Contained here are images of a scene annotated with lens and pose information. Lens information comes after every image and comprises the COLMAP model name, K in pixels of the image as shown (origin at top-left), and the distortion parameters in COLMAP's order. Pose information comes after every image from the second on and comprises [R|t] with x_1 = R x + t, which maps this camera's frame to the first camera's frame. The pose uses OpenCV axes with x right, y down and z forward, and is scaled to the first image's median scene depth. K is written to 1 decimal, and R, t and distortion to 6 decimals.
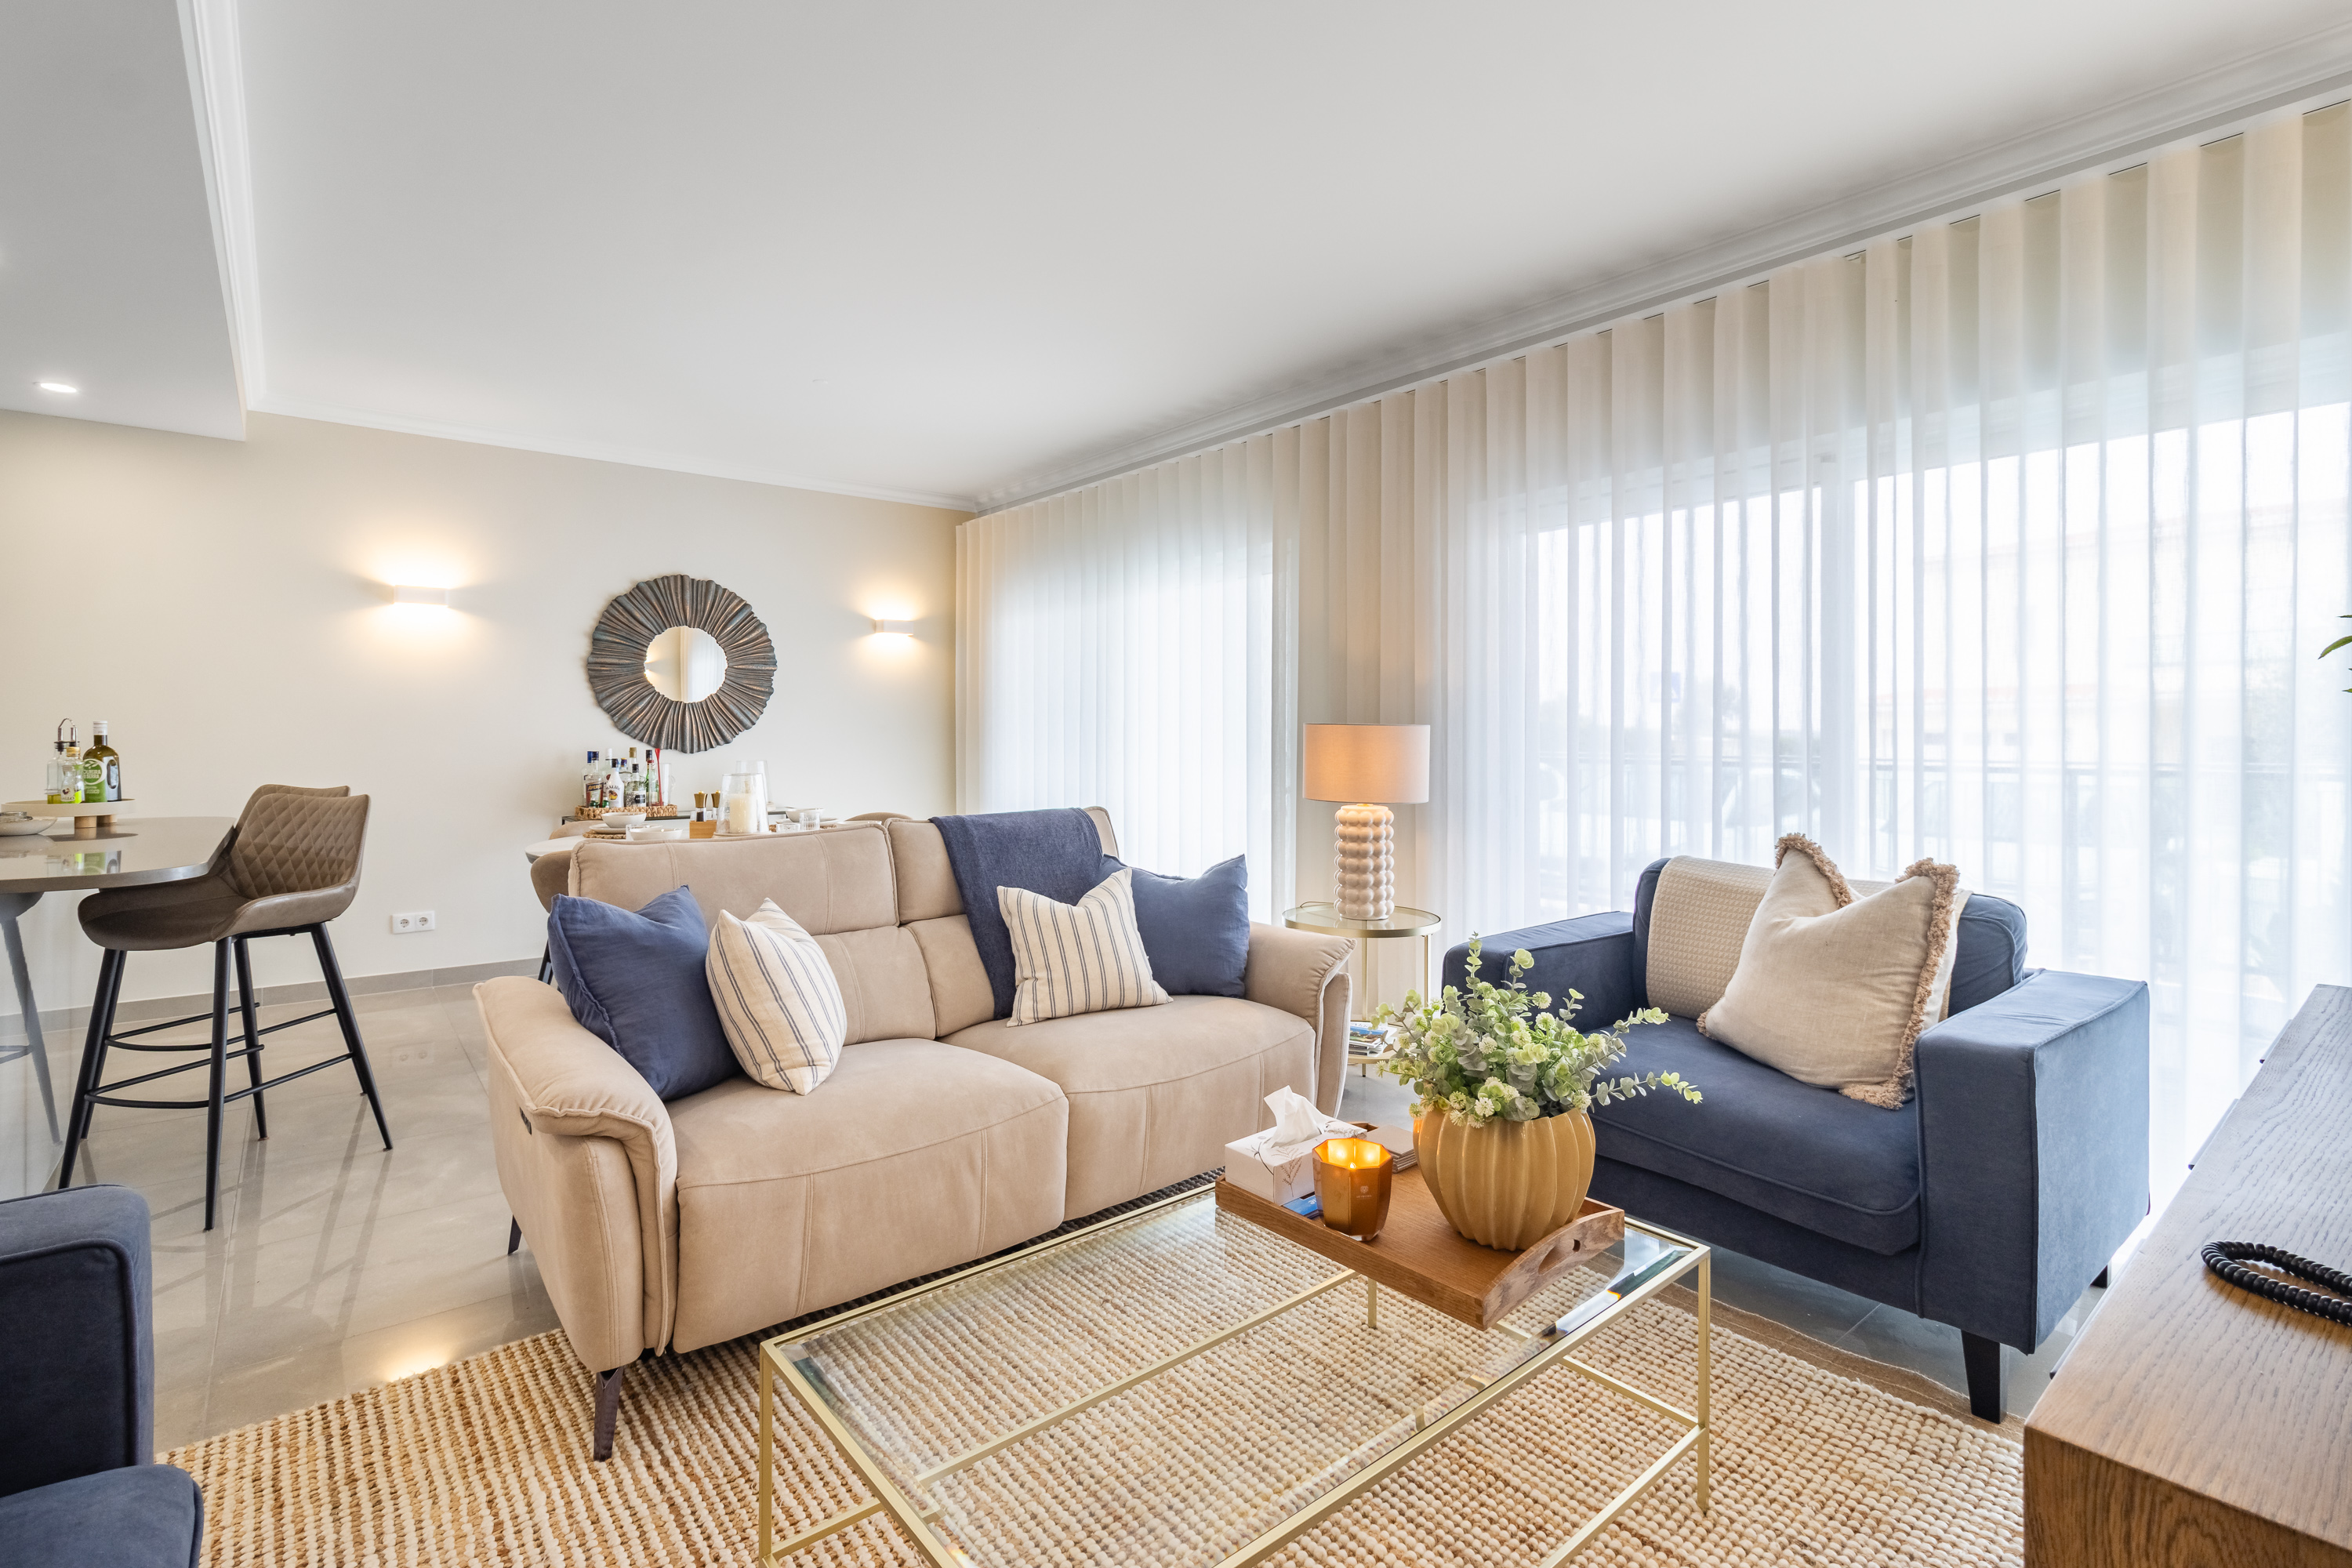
lens RADIAL K [[1091.0, 0, 1137.8], [0, 1091.0, 721.4], [0, 0, 1]] dist [0.006109, 0.002227]
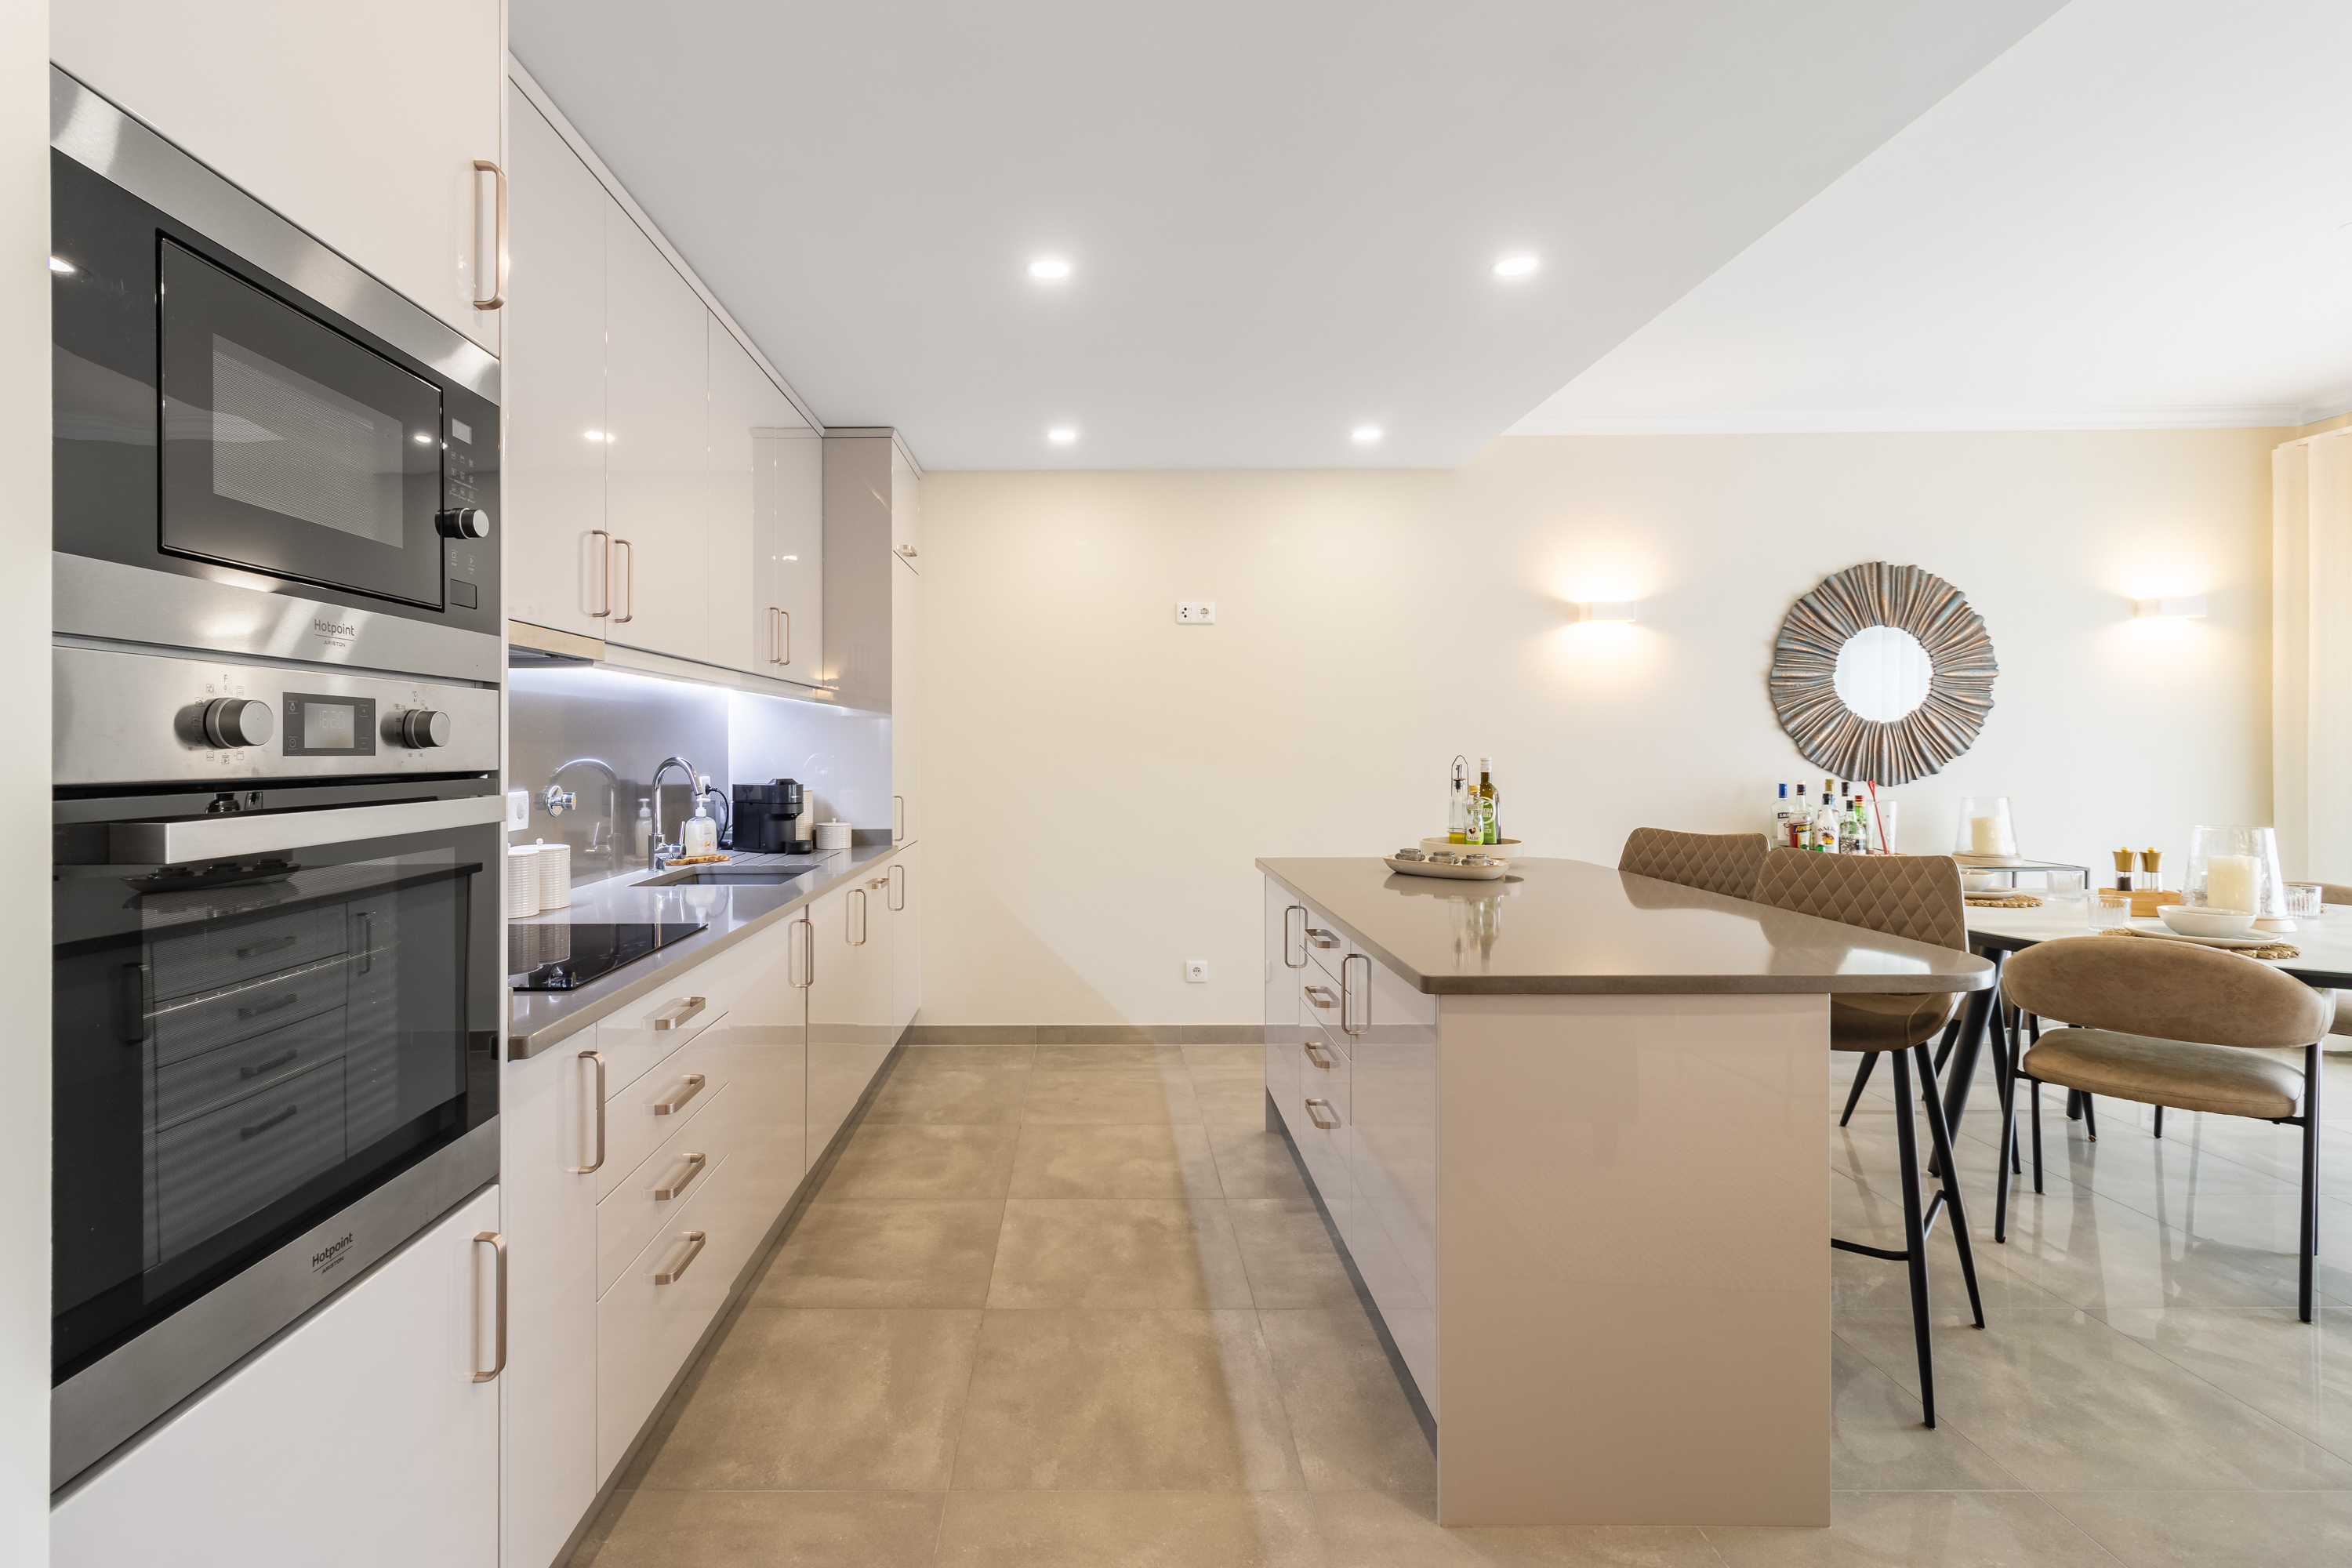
lens RADIAL K [[1091.0, 0, 1111.8], [0, 1091.0, 762.0], [0, 0, 1]] dist [0.006109, 0.002227]
pose [[0.797896, -0.001598, -0.602793, -0.431236], [0.016113, 0.999696, 0.018679, -0.013856], [0.602580, -0.024616, 0.797679, 0.026774]]
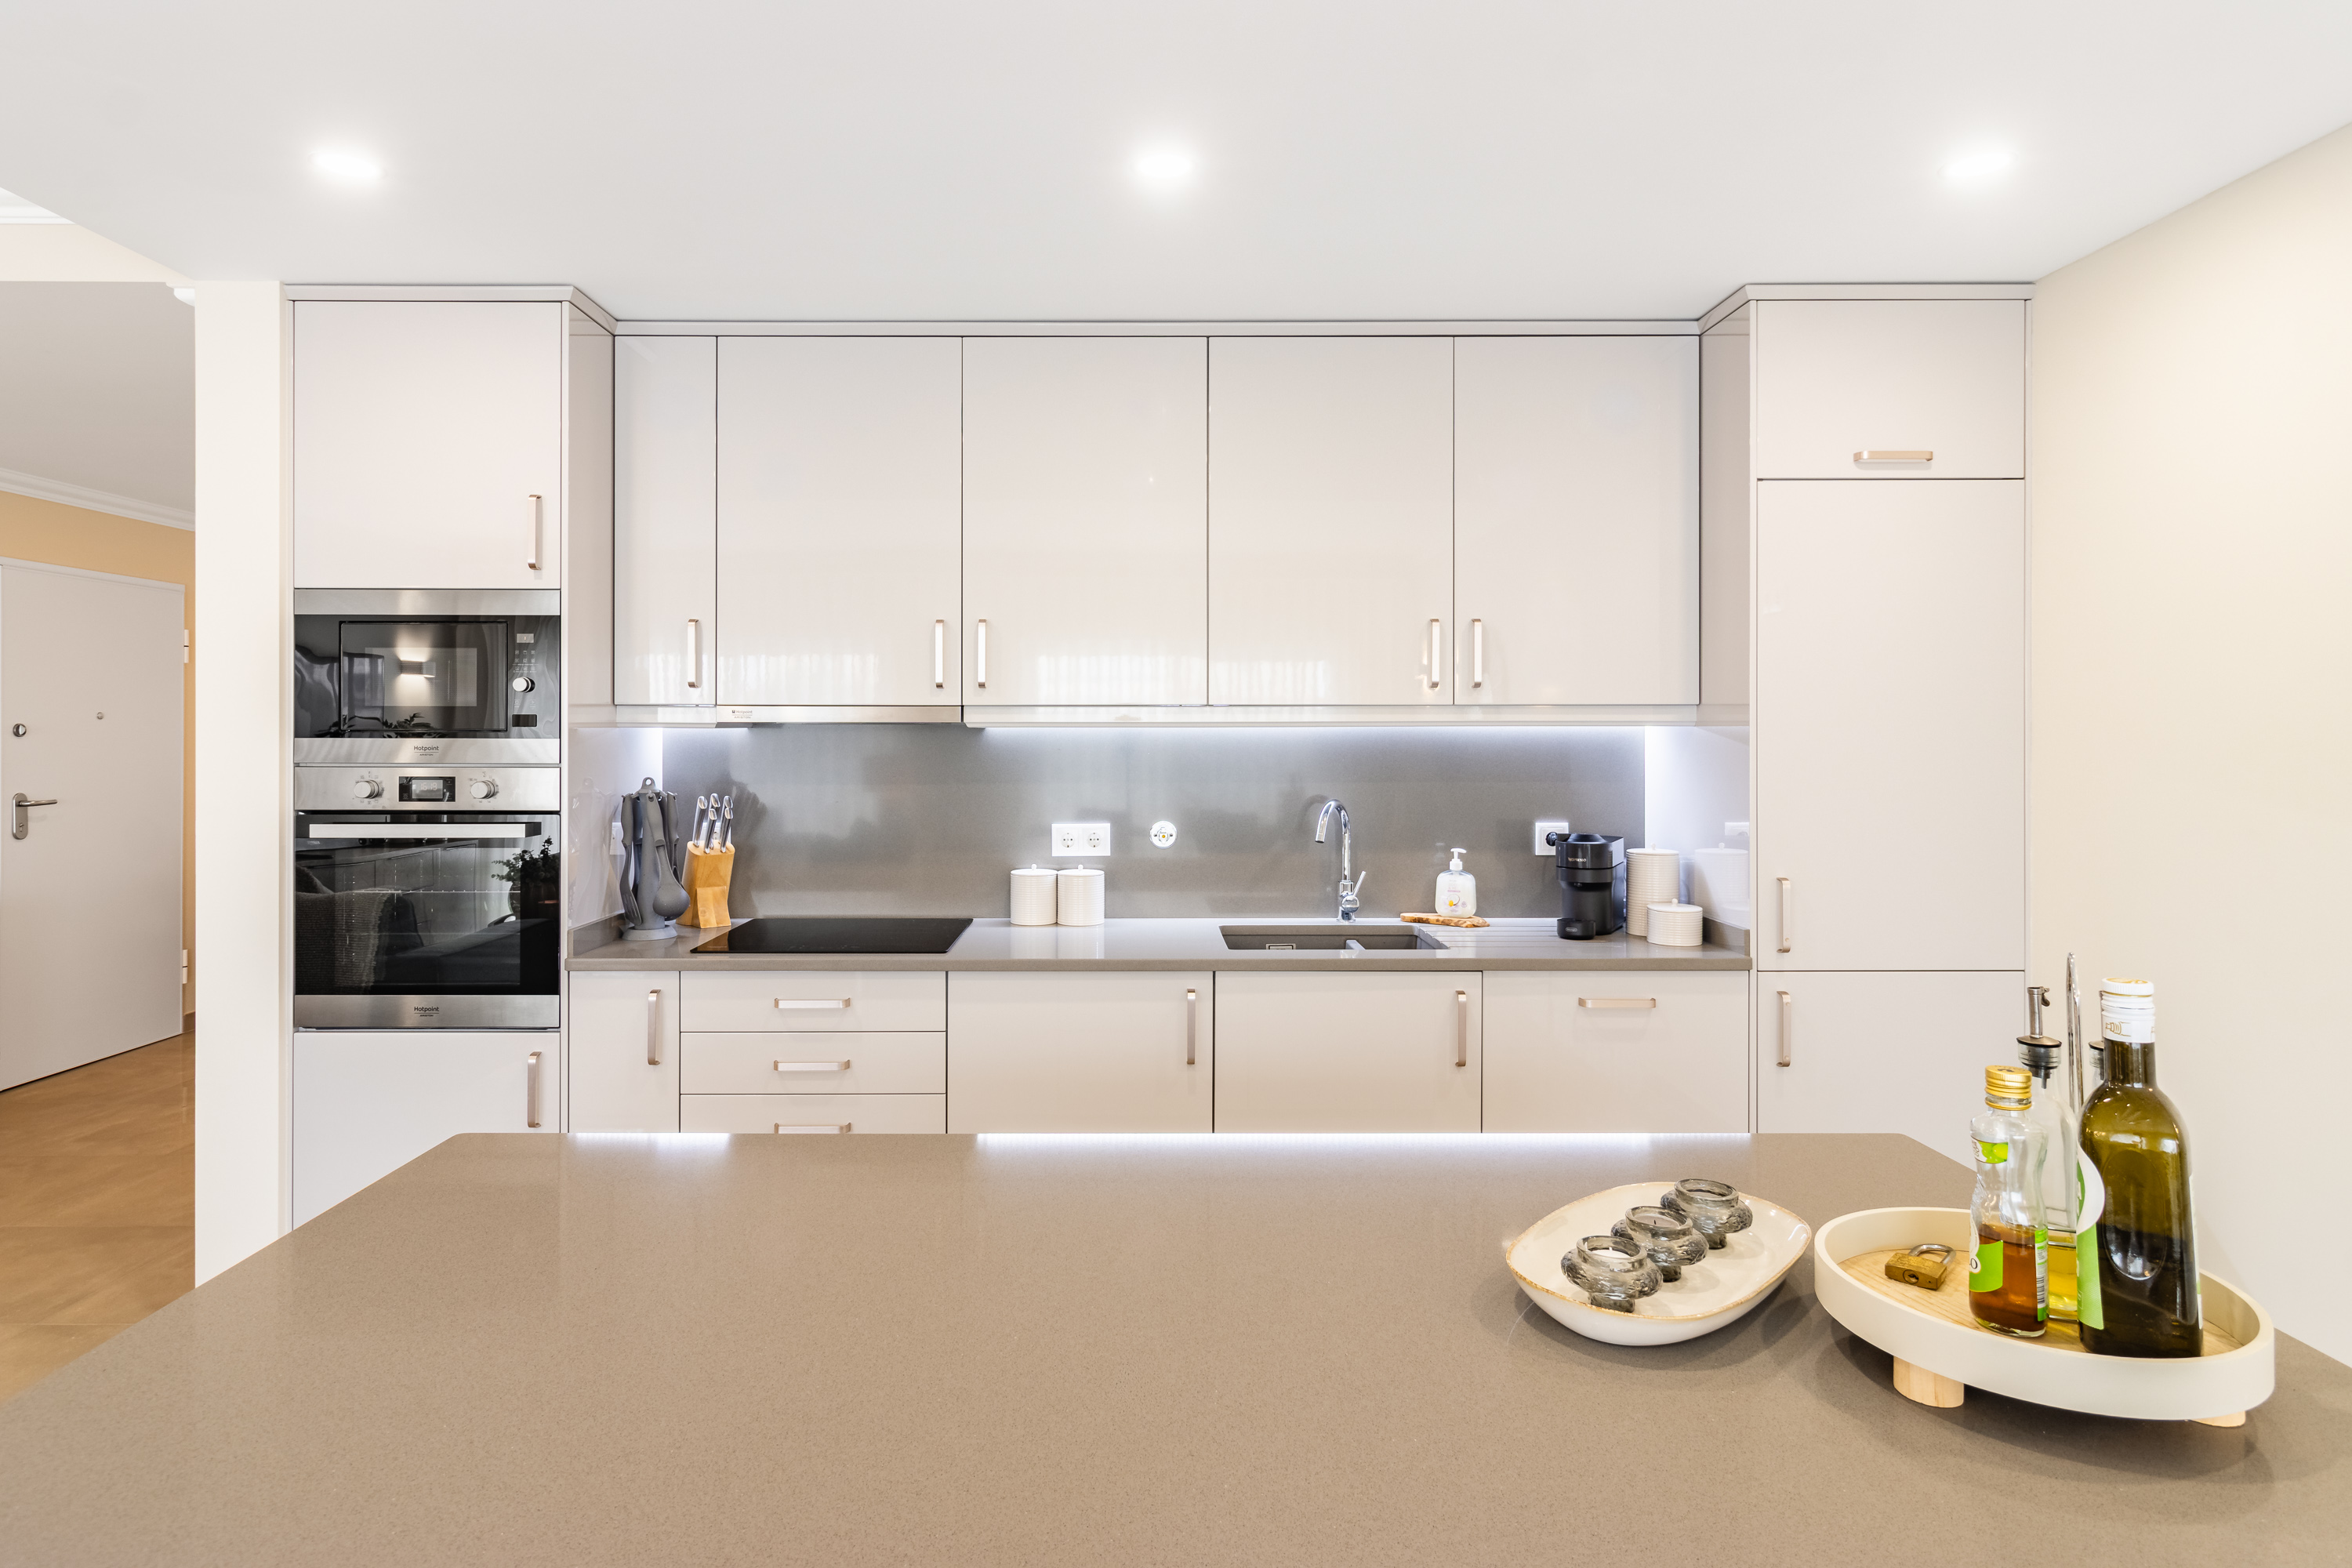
lens RADIAL K [[1249.4, 0, 1146.0], [0, 1249.4, 746.6], [0, 0, 1]] dist [0.012627, 0.000447]
pose [[-0.604195, -0.004165, -0.796826, -0.420199], [0.004184, 0.999956, -0.008399, -0.031325], [0.796826, -0.008408, -0.604151, 0.671065]]
